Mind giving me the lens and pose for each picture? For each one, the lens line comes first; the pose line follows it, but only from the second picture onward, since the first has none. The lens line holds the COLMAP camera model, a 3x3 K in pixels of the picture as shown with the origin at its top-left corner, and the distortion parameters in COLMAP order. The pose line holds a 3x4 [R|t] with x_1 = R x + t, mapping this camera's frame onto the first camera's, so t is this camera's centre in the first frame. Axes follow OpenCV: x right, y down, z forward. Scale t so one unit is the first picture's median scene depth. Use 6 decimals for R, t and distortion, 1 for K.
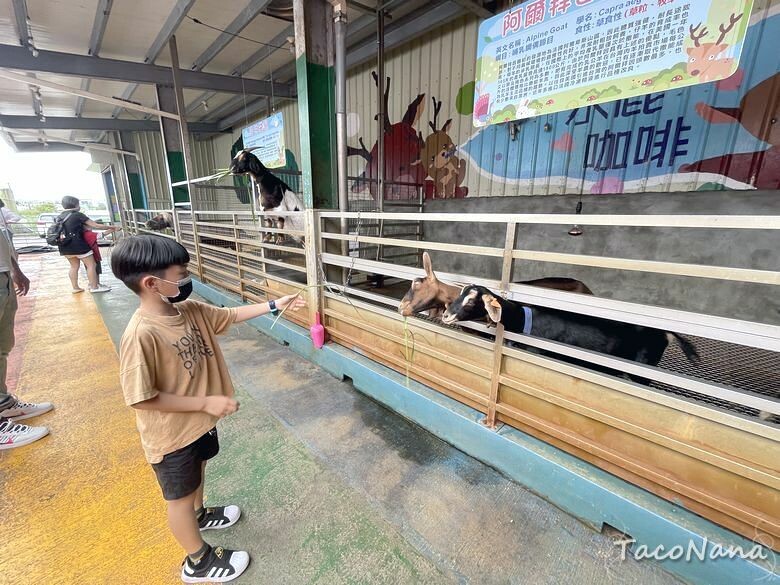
lens RADIAL K [[313.9, 0, 389.5], [0, 313.9, 292.1], [0, 0, 1]] dist [-0.000009, 0.000593]
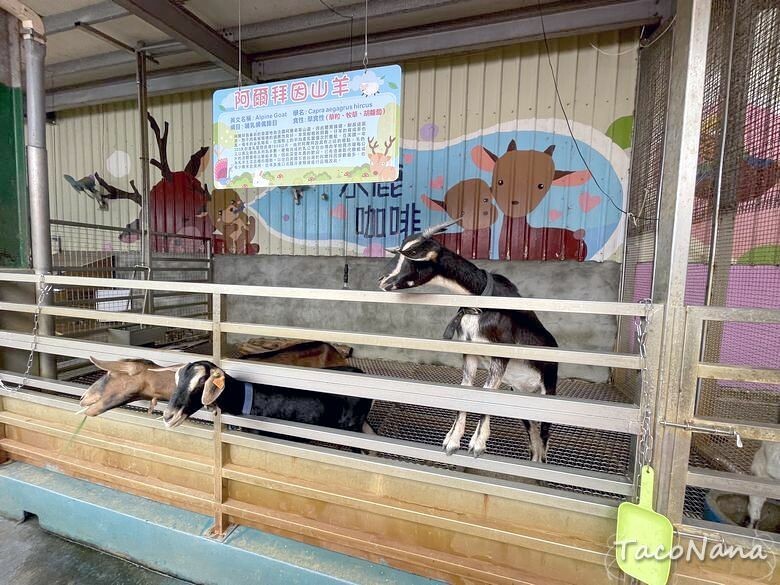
lens RADIAL K [[313.9, 0, 385.3], [0, 313.9, 293.4], [0, 0, 1]] dist [-0.000009, 0.000593]
pose [[0.874123, -0.023287, 0.485147, 0.223044], [0.099138, 0.986376, -0.131277, -0.031364], [-0.475480, 0.162848, 0.864522, -0.015254]]
